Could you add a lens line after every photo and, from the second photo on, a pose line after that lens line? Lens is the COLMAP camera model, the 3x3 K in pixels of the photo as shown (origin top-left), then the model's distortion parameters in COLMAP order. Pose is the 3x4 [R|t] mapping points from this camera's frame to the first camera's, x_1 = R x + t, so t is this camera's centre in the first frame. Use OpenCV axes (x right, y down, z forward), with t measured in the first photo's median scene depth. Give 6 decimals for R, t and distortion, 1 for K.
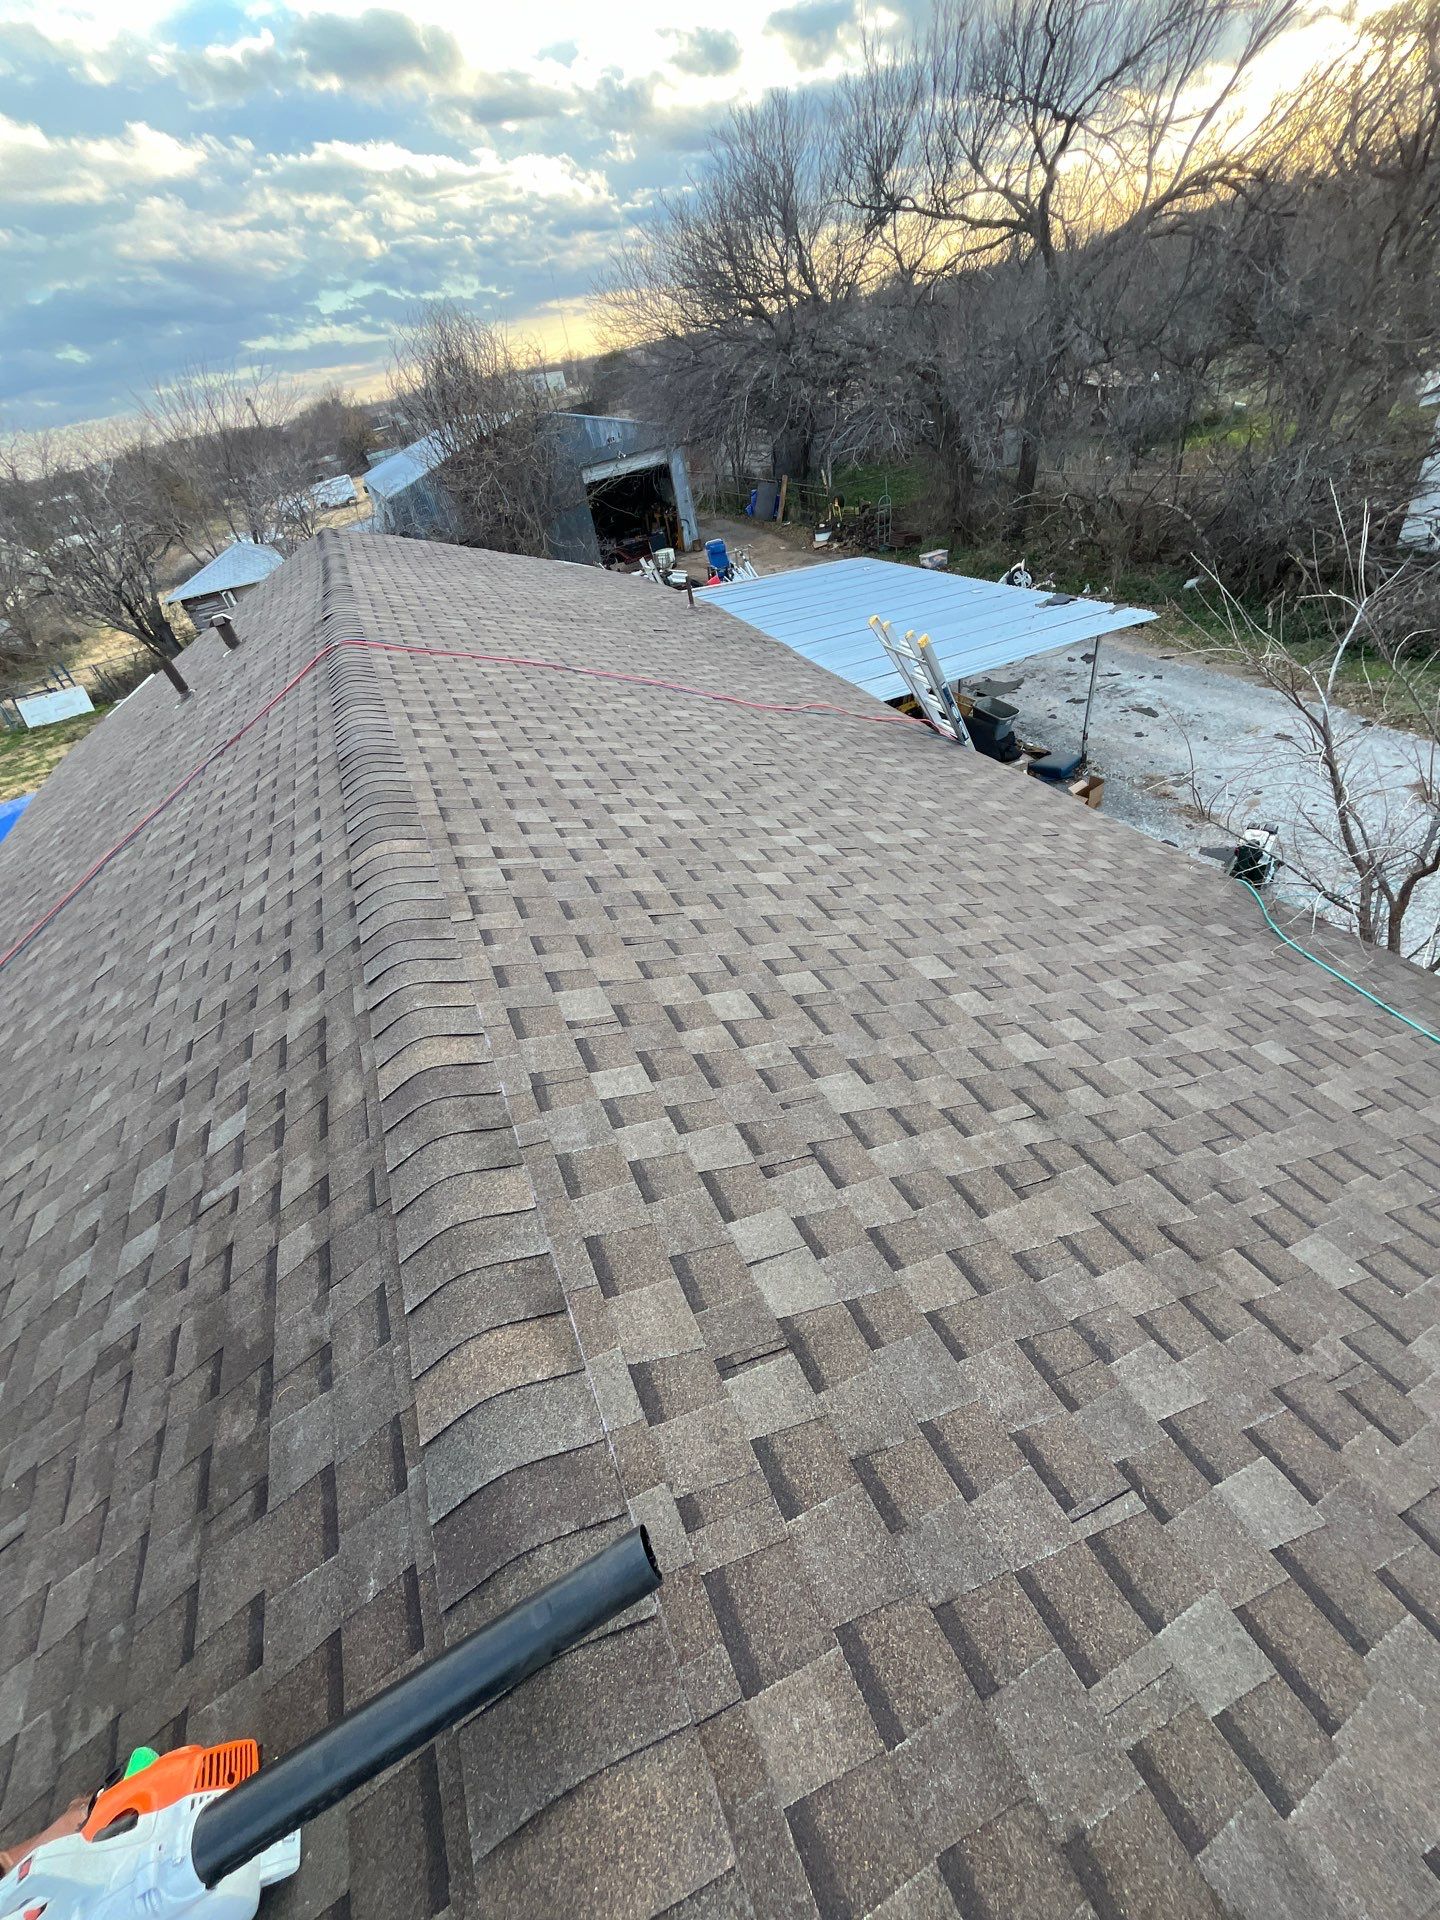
lens RADIAL K [[772.7, 0, 723.5], [0, 772.7, 959.4], [0, 0, 1]] dist [-0.005830, -0.000565]
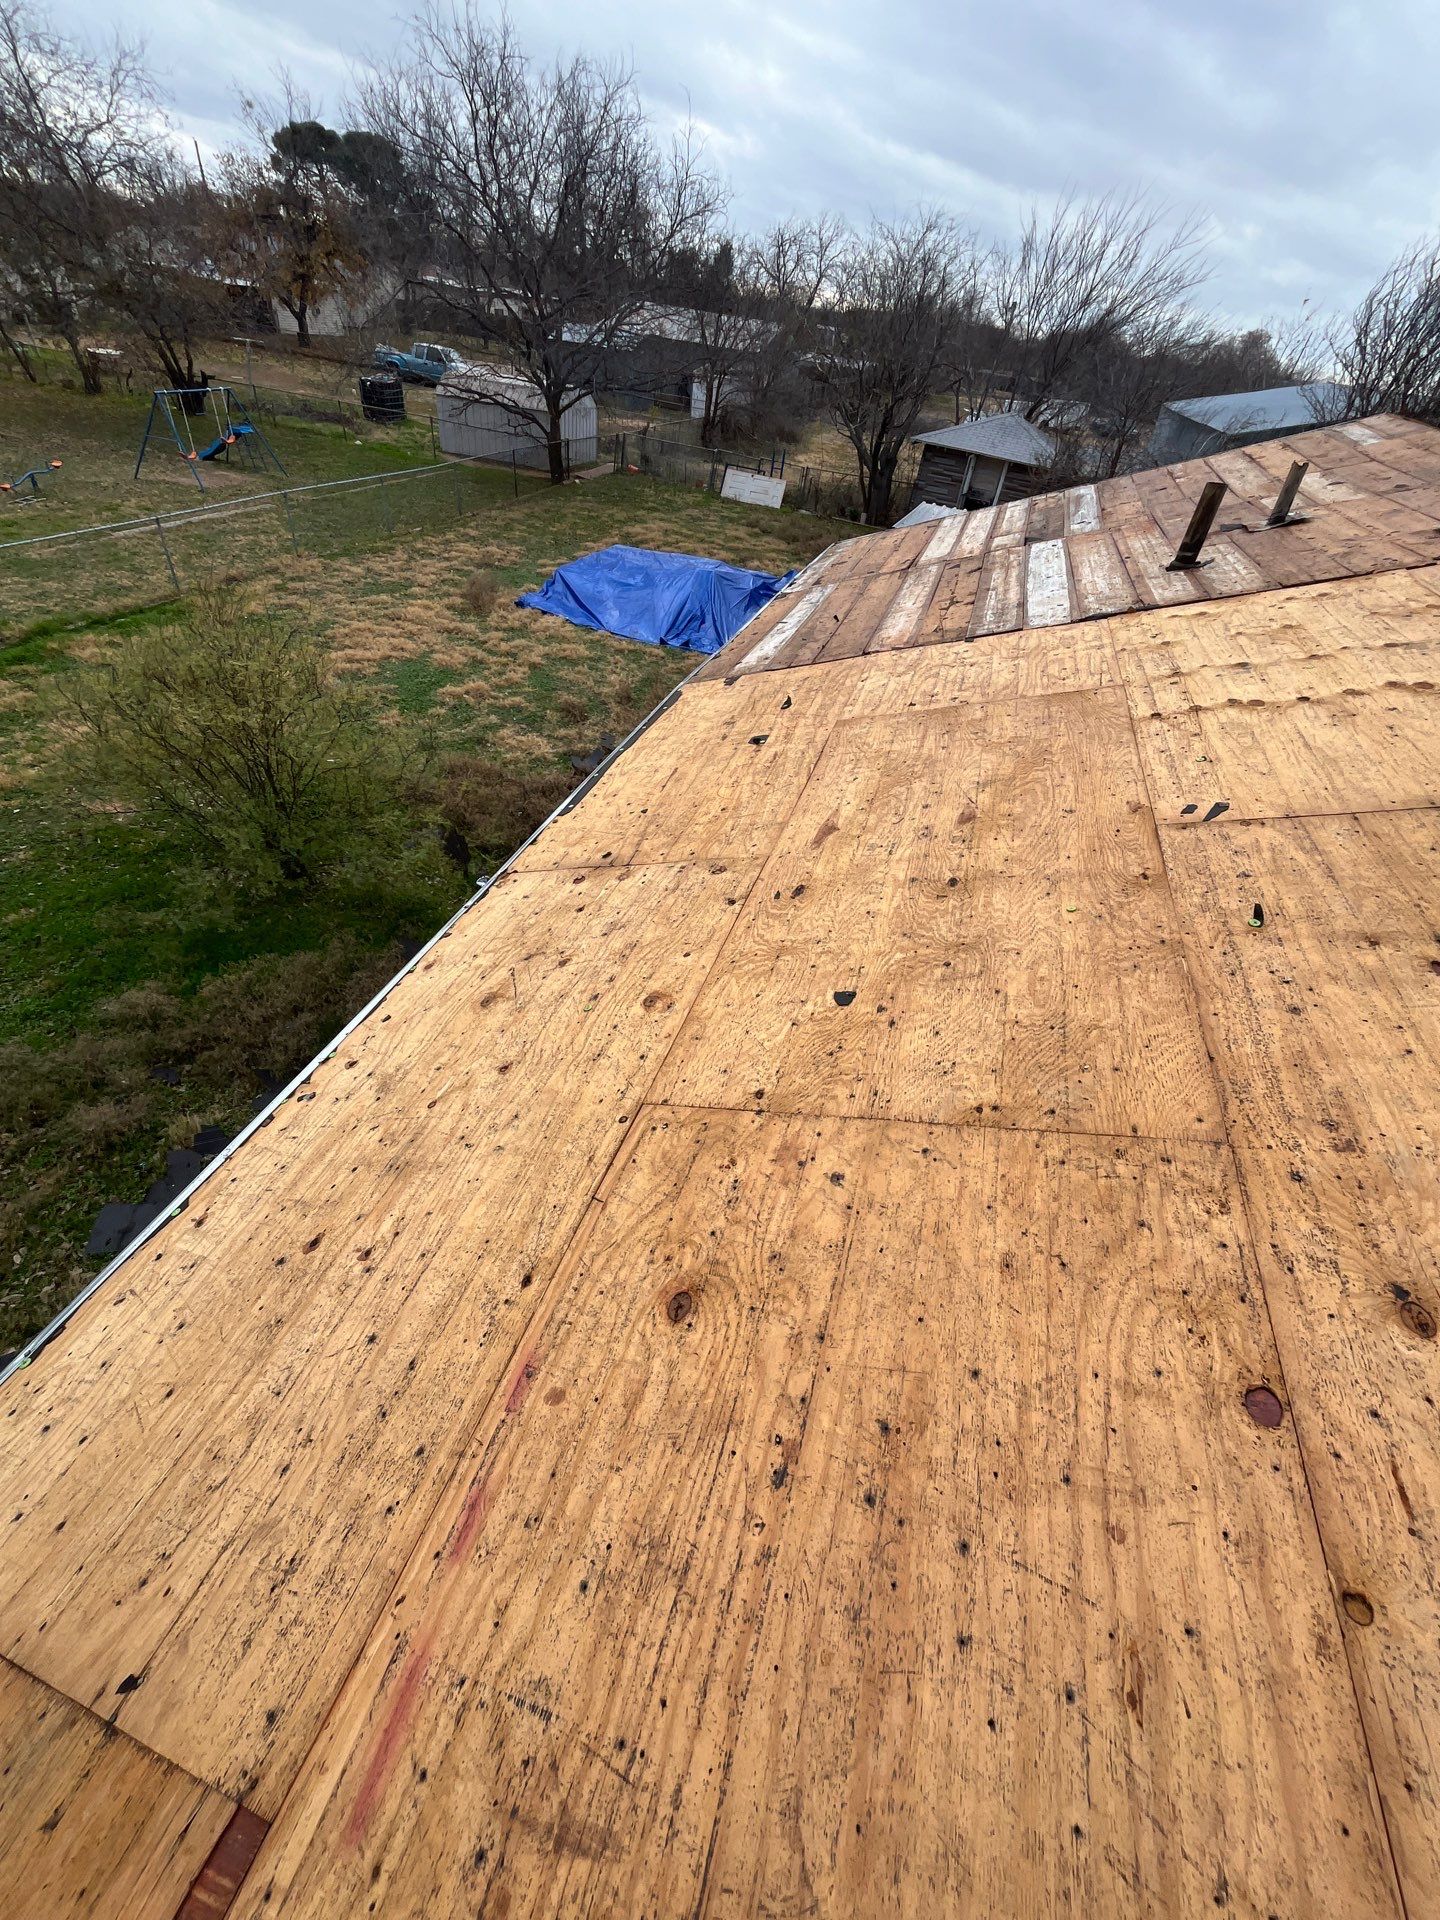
lens RADIAL K [[777.9, 0, 723.2], [0, 777.9, 947.5], [0, 0, 1]] dist [-0.007129, 0.000635]
pose [[0.703424, 0.620353, -0.346926, -0.683482], [-0.609528, 0.777561, 0.154514, -0.012021], [0.365609, 0.102772, 0.925077, 0.469212]]
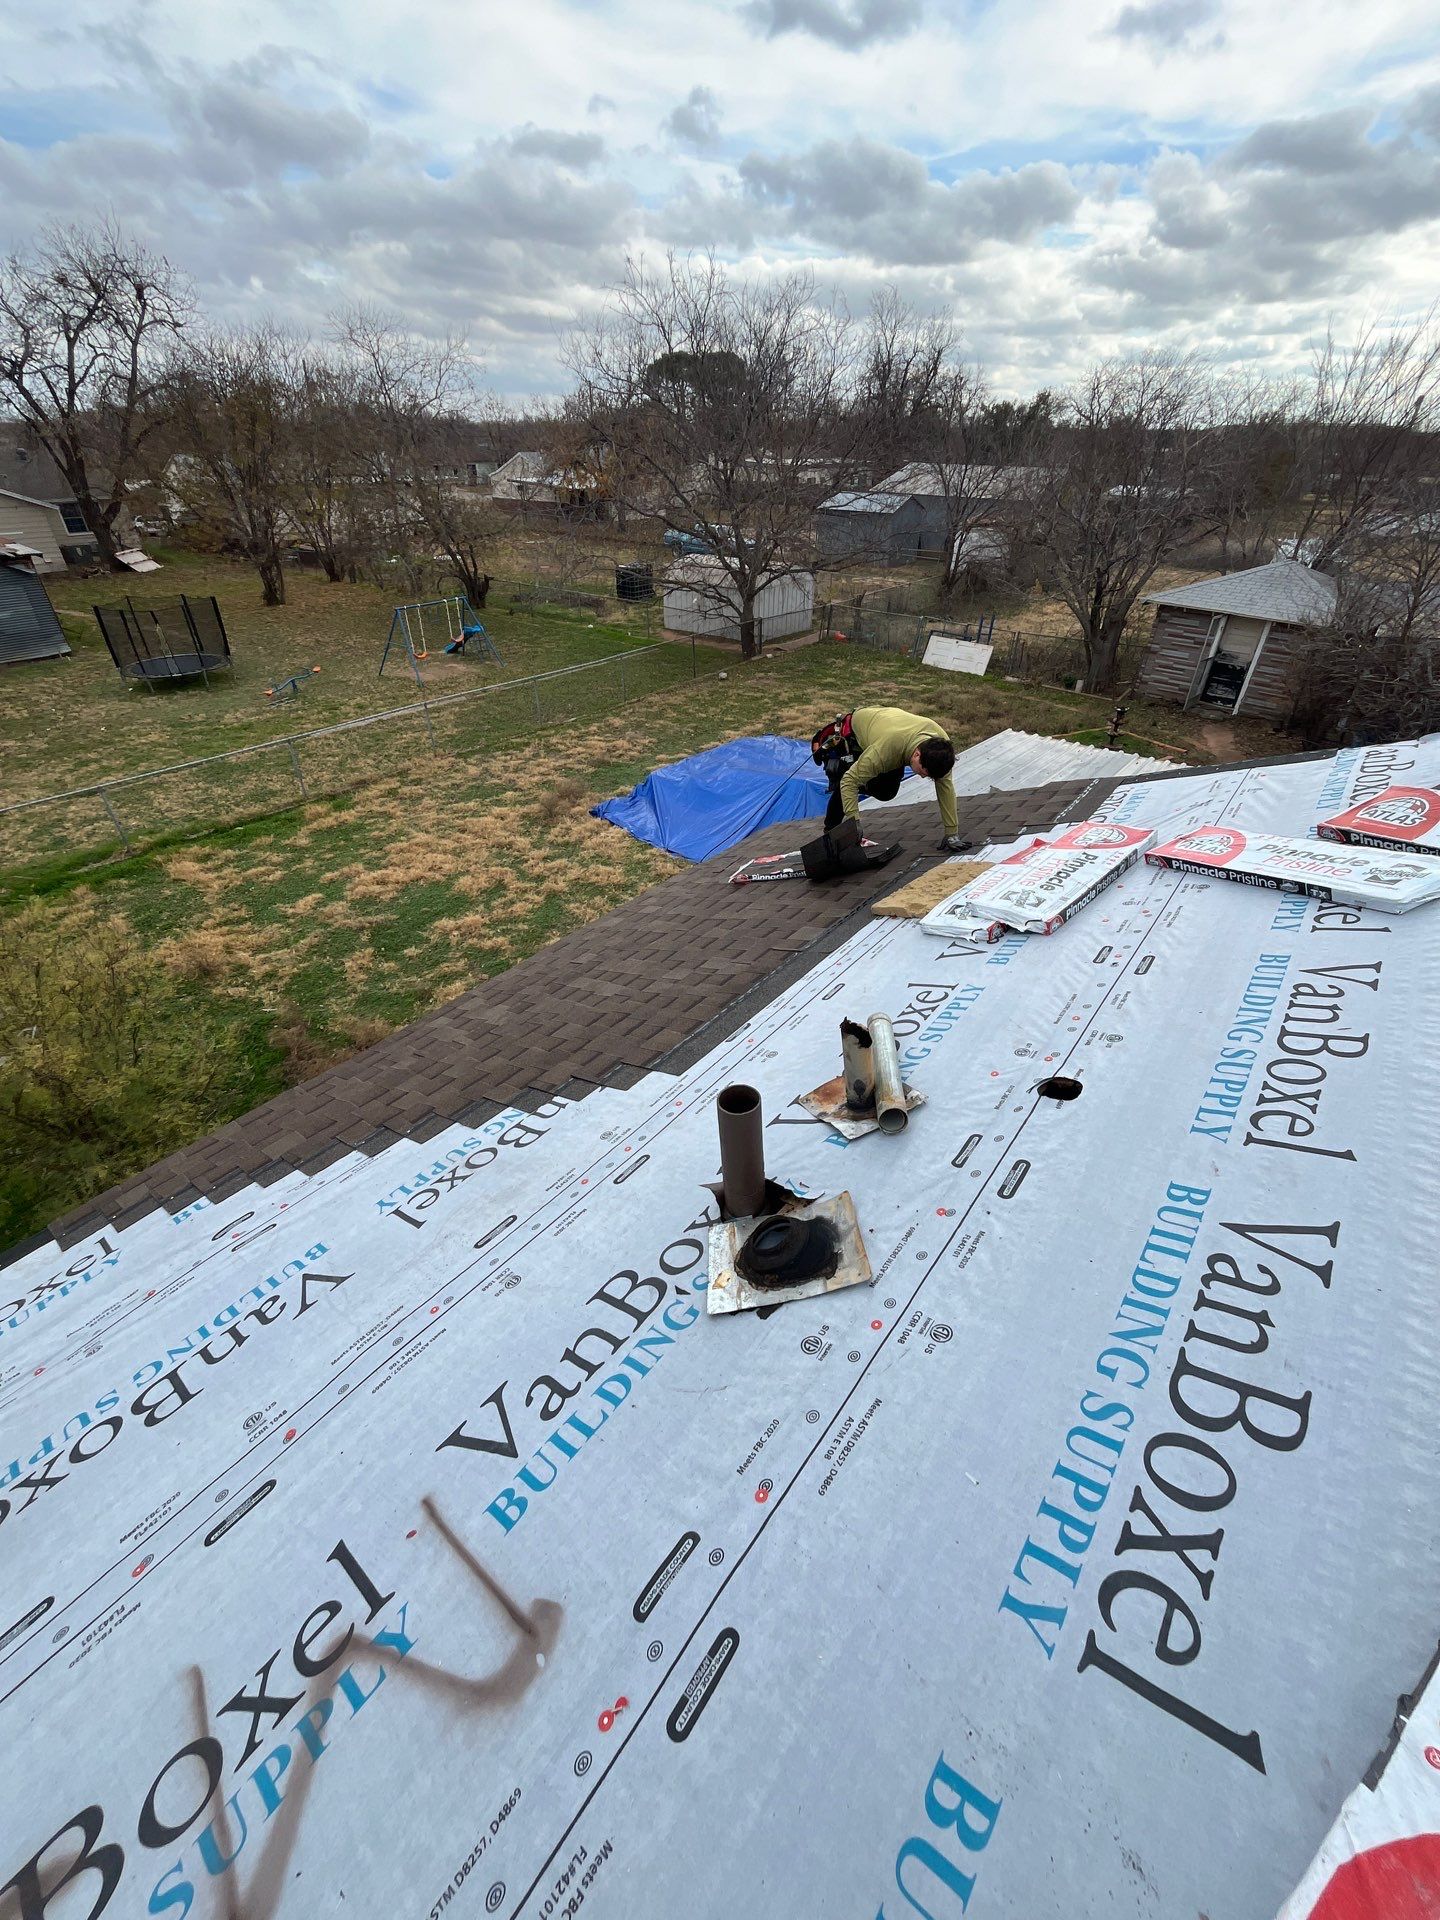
lens RADIAL K [[772.7, 0, 723.5], [0, 772.7, 959.4], [0, 0, 1]] dist [-0.005830, -0.000565]
pose [[0.448883, 0.638427, -0.625232, -0.715096], [-0.628725, 0.722844, 0.286708, -0.571121], [0.634987, 0.264401, 0.725867, 0.950059]]
